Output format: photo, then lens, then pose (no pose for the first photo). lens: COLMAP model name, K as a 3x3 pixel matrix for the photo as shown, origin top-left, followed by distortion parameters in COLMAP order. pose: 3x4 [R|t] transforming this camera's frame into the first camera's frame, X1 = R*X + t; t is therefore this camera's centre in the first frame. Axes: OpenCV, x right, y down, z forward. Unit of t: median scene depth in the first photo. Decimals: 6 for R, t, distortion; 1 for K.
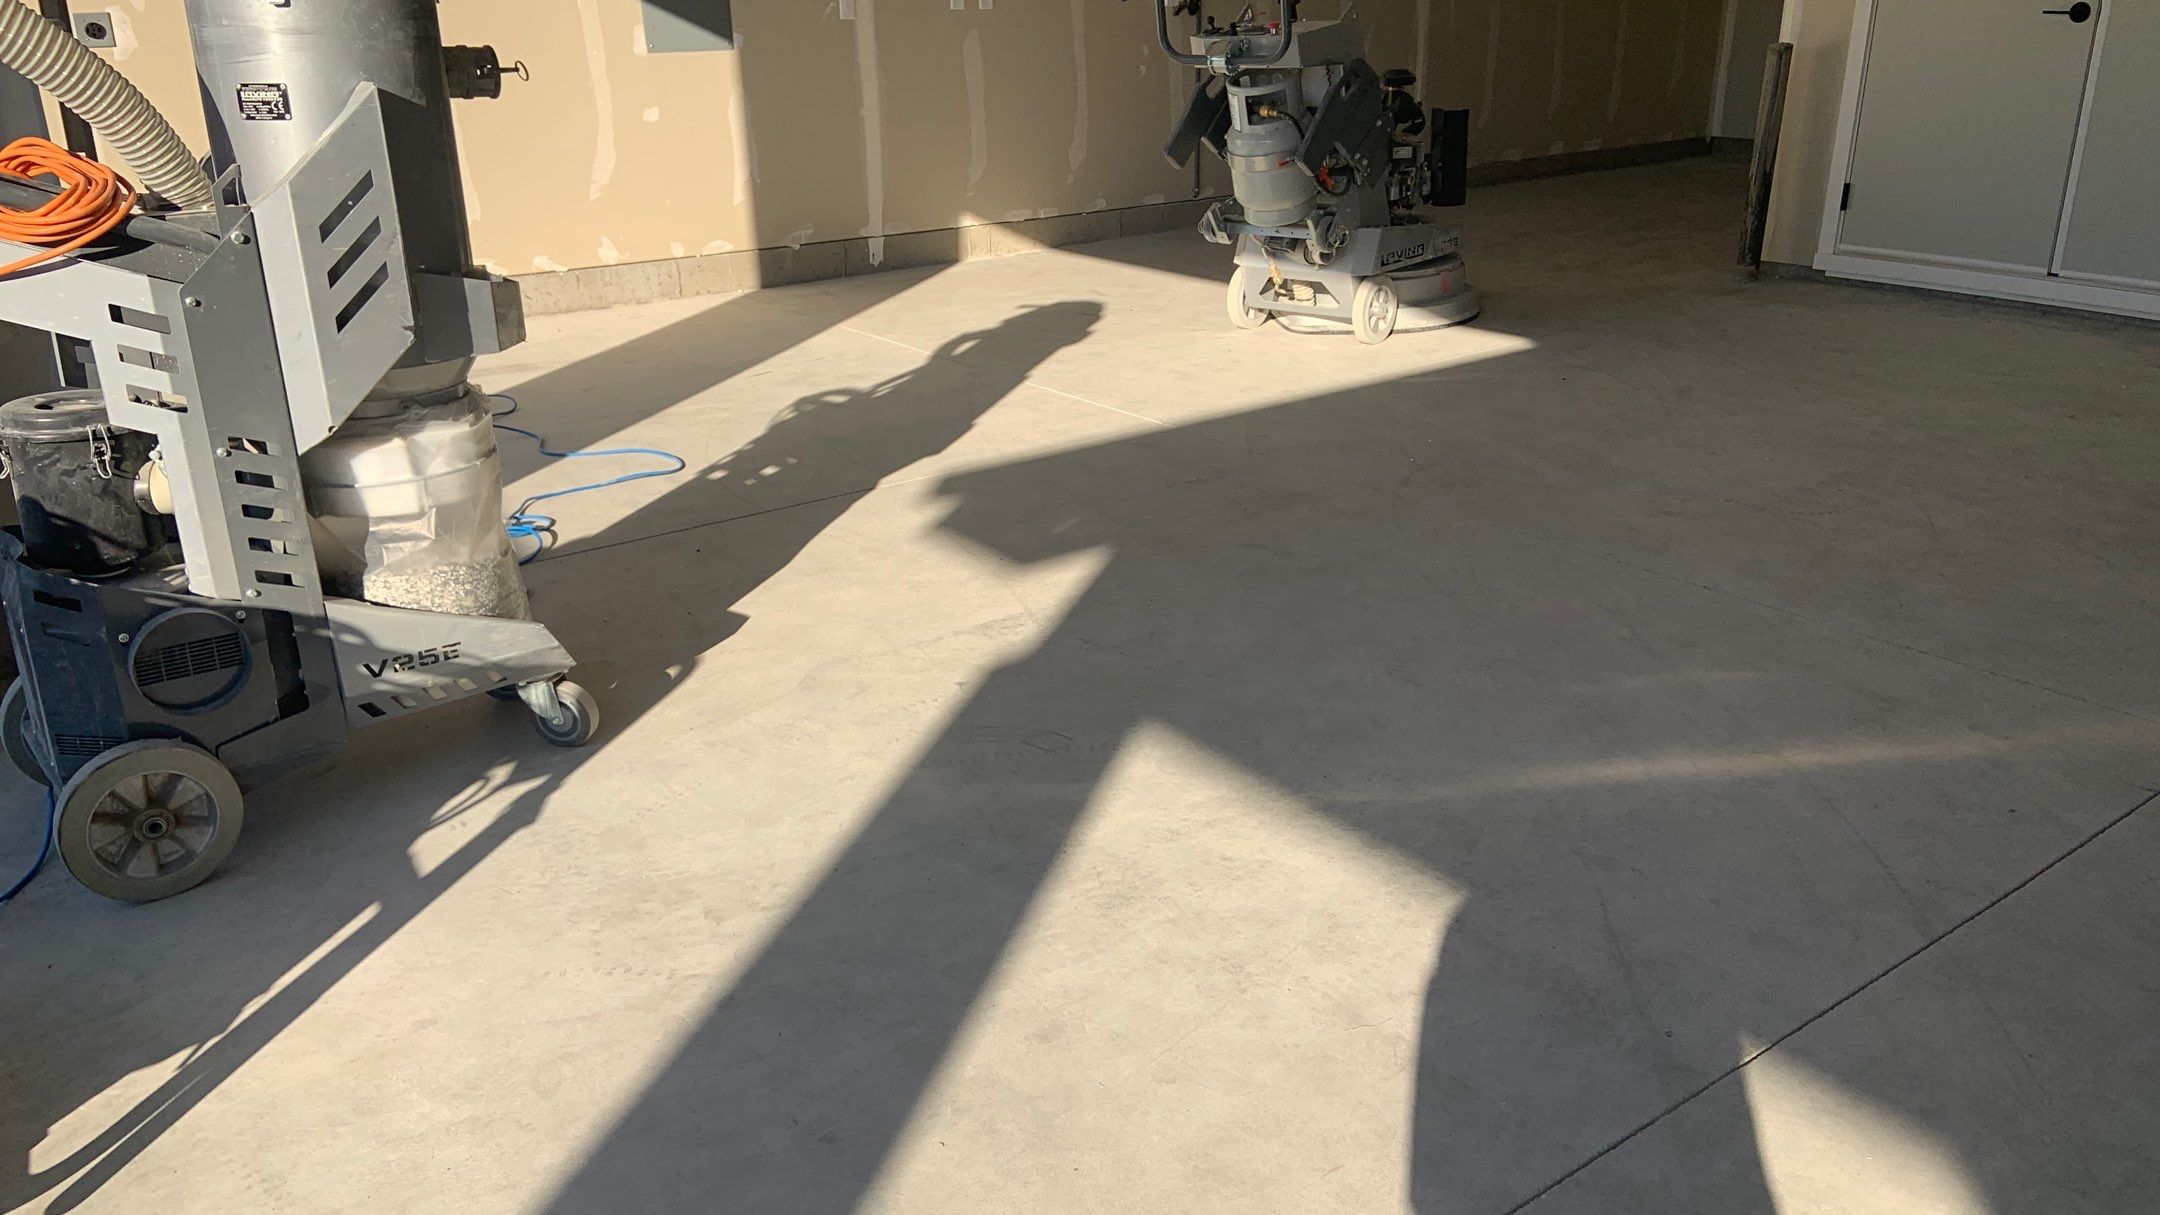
lens RADIAL K [[1623.2, 0, 1079.6], [0, 1623.2, 620.8], [0, 0, 1]] dist [0.099086, -0.102434]
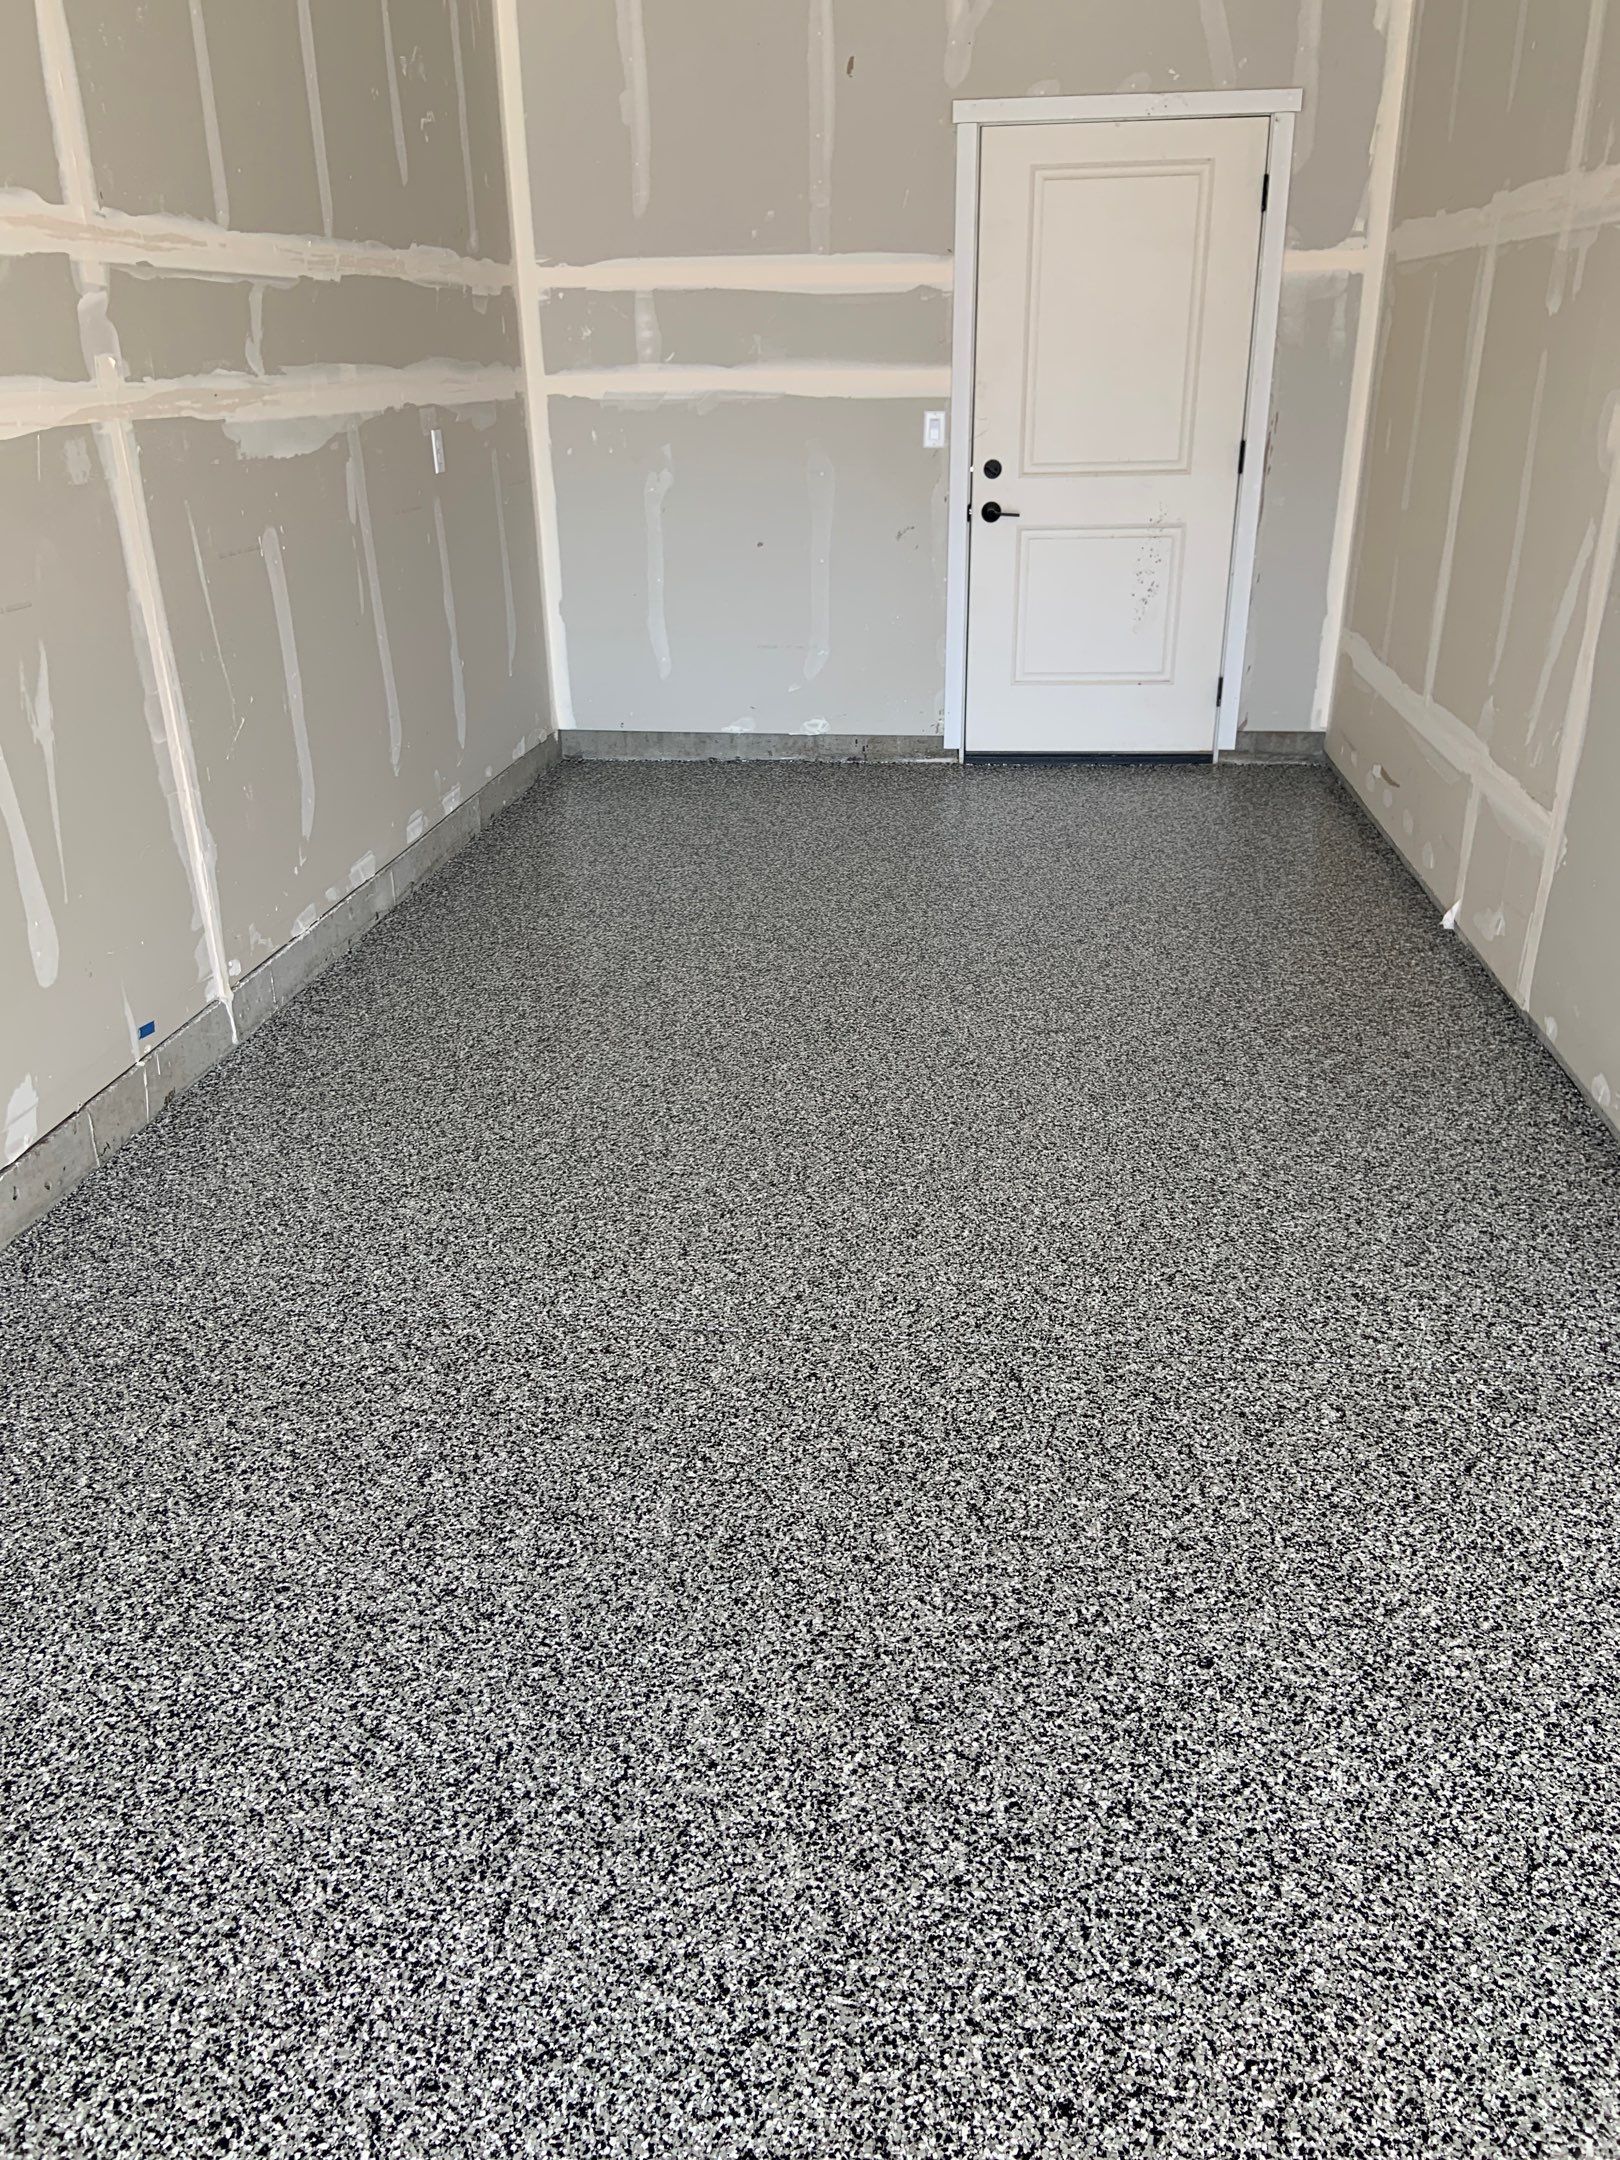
lens RADIAL K [[1627.2, 0, 814.1], [0, 1627.2, 1071.3], [0, 0, 1]] dist [0.121868, -0.148769]
pose [[0.681201, -0.288607, 0.672809, 0.059192], [0.273472, 0.952803, 0.131829, -0.432265], [-0.679101, 0.094193, 0.727976, 1.014819]]
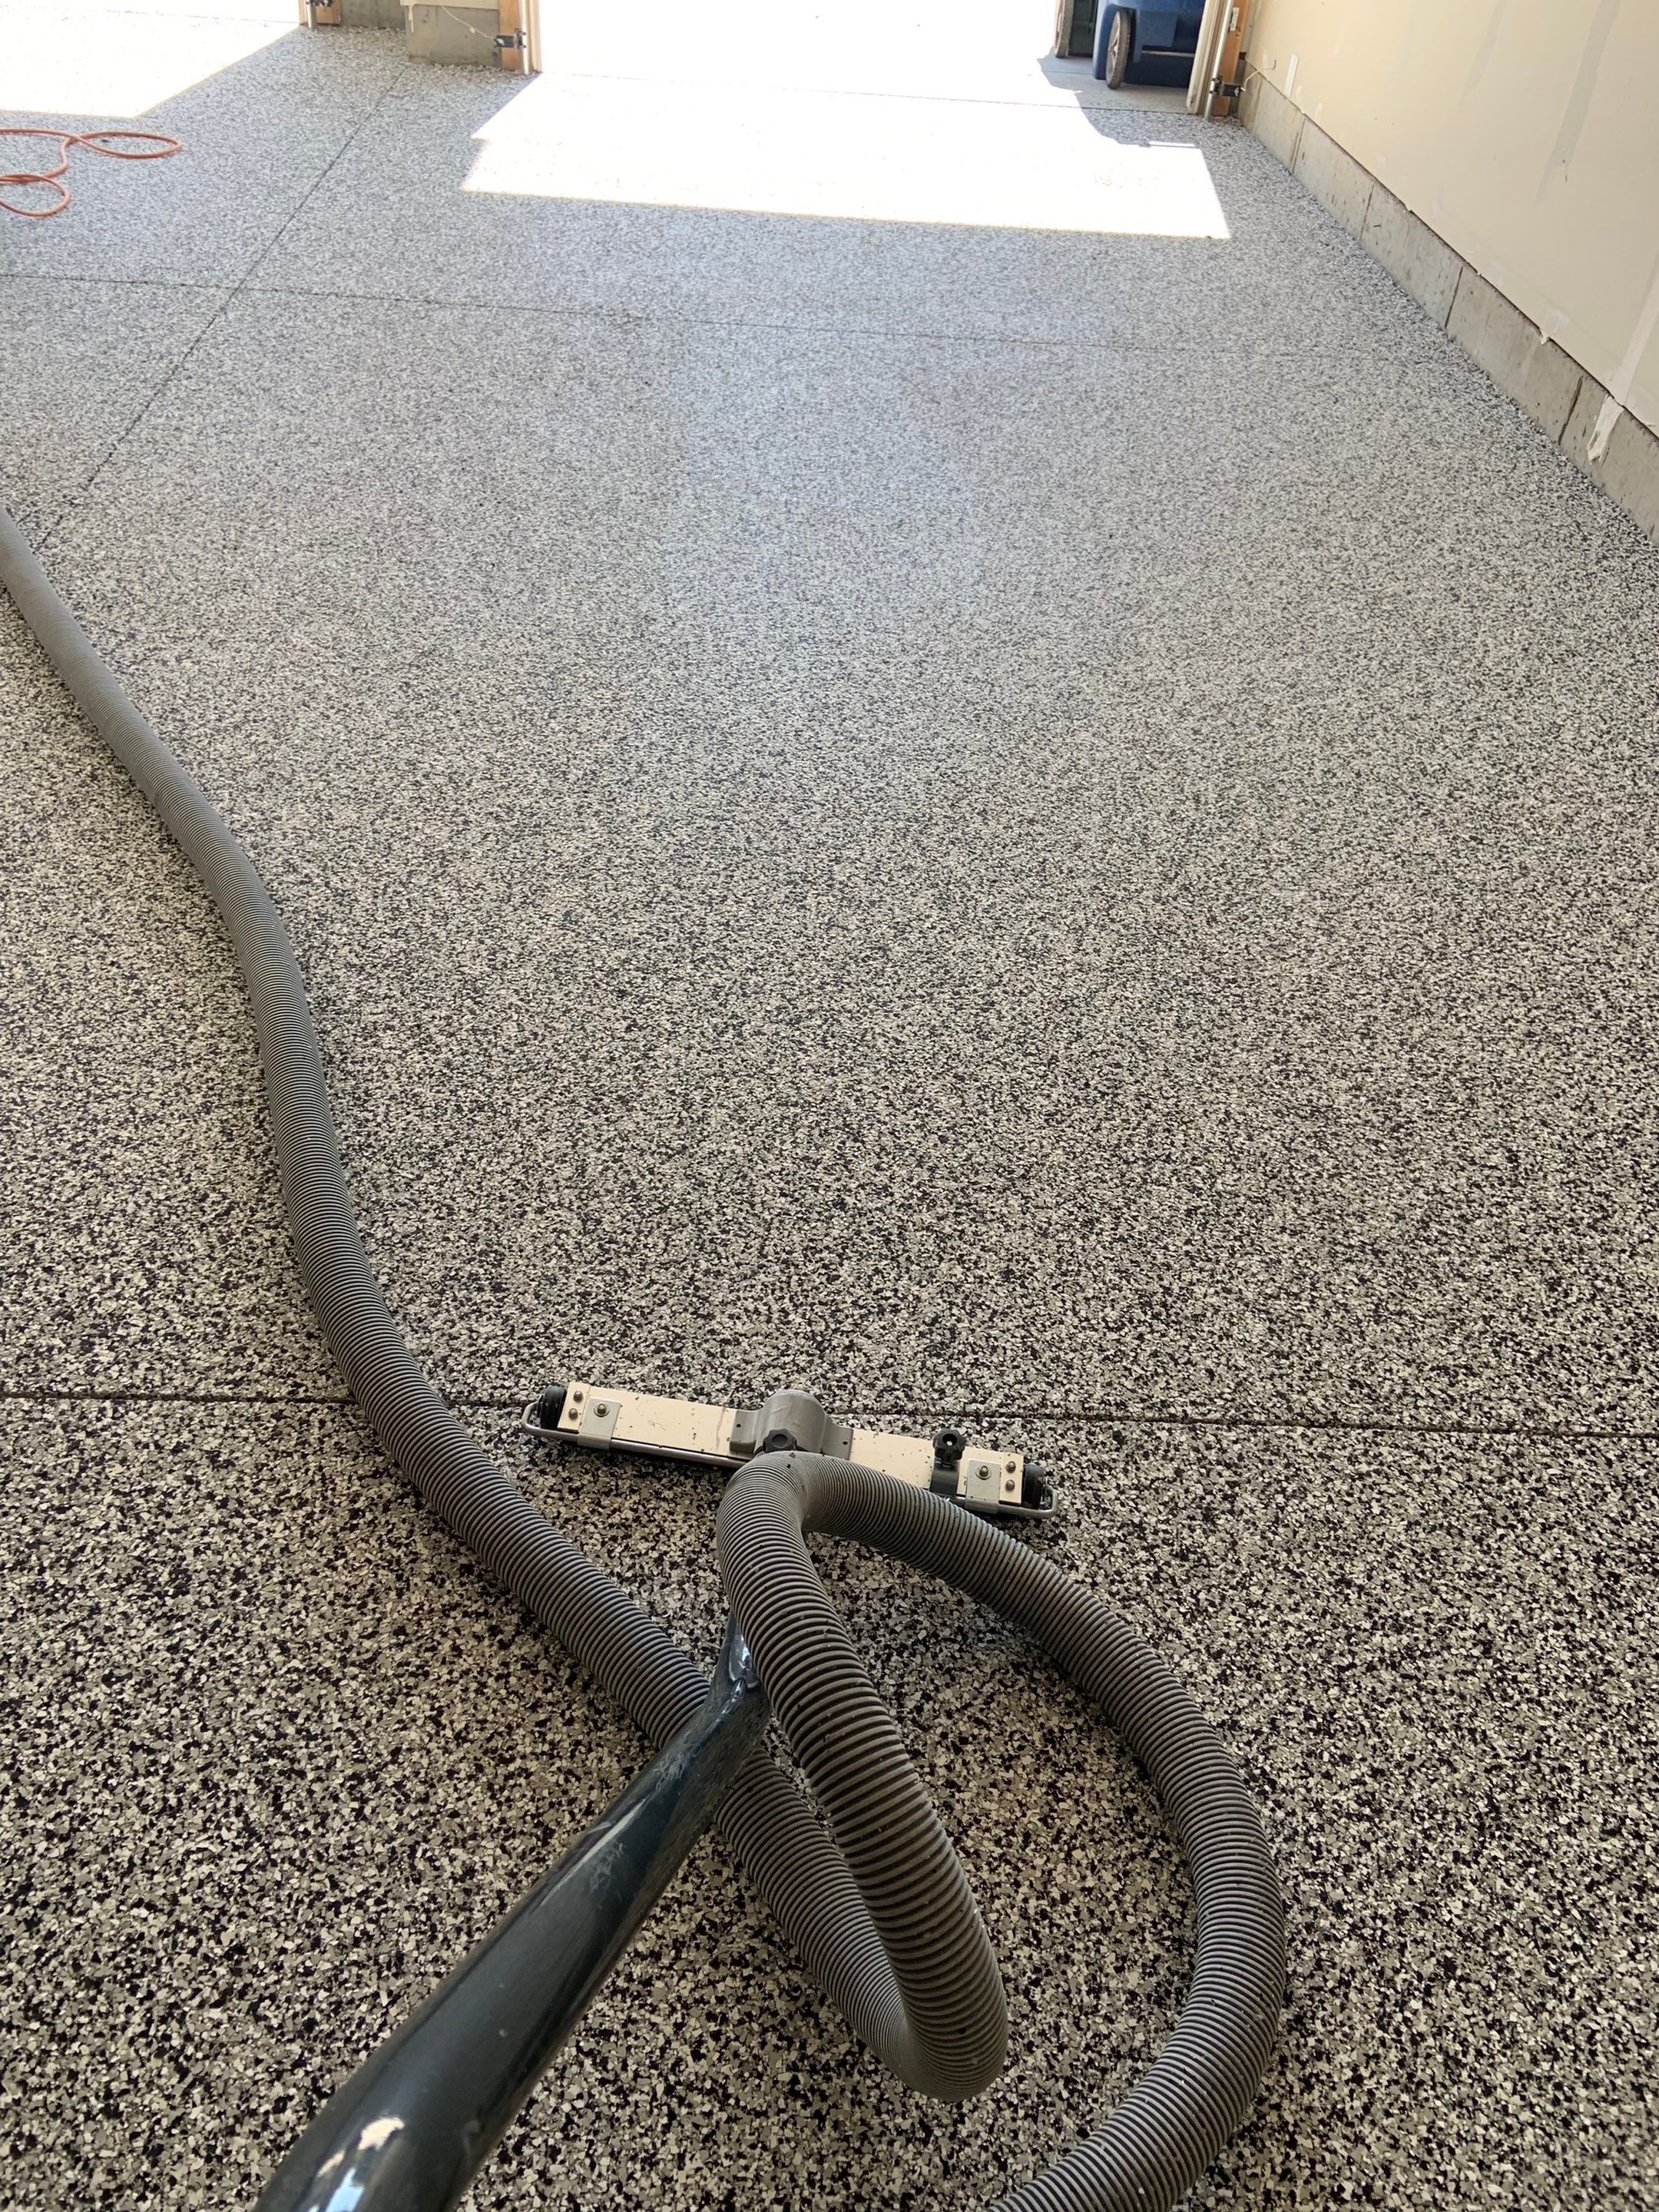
lens RADIAL K [[1666.4, 0, 826.9], [0, 1666.4, 1106.6], [0, 0, 1]] dist [0.121868, -0.148769]
pose [[-0.563350, 0.535712, -0.629006, 0.505200], [-0.346130, 0.538257, 0.768423, -0.527869], [0.750220, 0.650609, -0.117801, 1.298062]]
